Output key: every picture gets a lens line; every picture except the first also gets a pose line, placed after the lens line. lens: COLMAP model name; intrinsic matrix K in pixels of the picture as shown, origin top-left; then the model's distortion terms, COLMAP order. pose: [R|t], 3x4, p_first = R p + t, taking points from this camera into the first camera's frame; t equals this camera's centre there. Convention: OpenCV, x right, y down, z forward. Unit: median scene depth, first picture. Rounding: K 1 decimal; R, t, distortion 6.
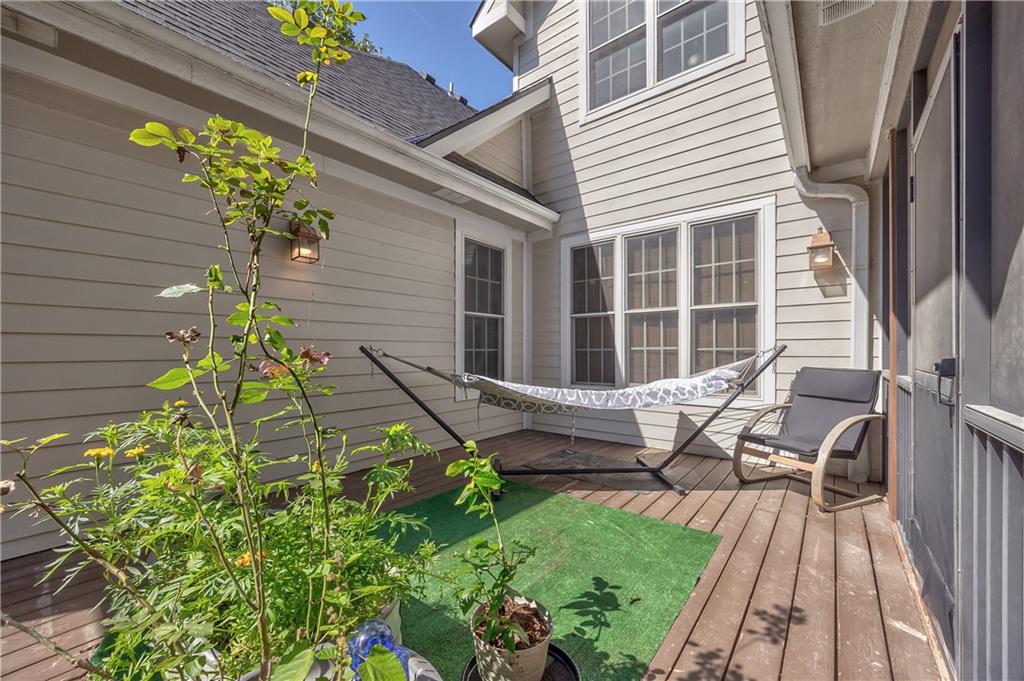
lens RADIAL K [[397.5, 0, 516.4], [0, 397.5, 349.6], [0, 0, 1]] dist [-0.000879, -0.000096]
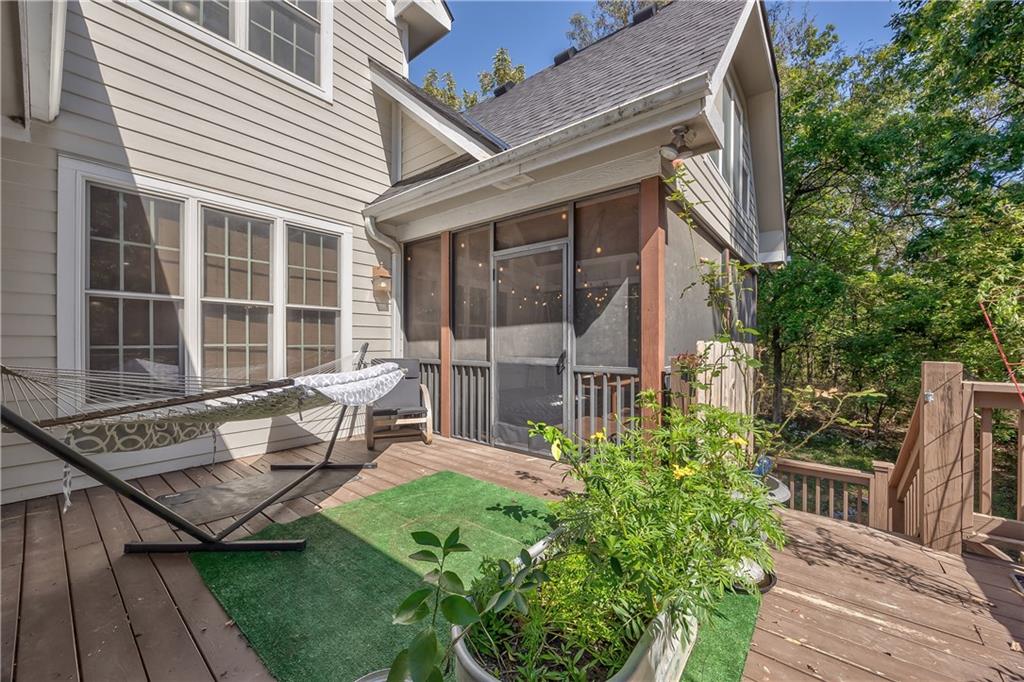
lens RADIAL K [[388.2, 0, 510.9], [0, 388.2, 344.4], [0, 0, 1]] dist [-0.000370, 0.000009]
pose [[0.013629, 0.002930, 0.999903, -0.550156], [0.001420, 0.999995, -0.002949, -0.001837], [-0.999906, 0.001460, 0.013625, 0.419839]]
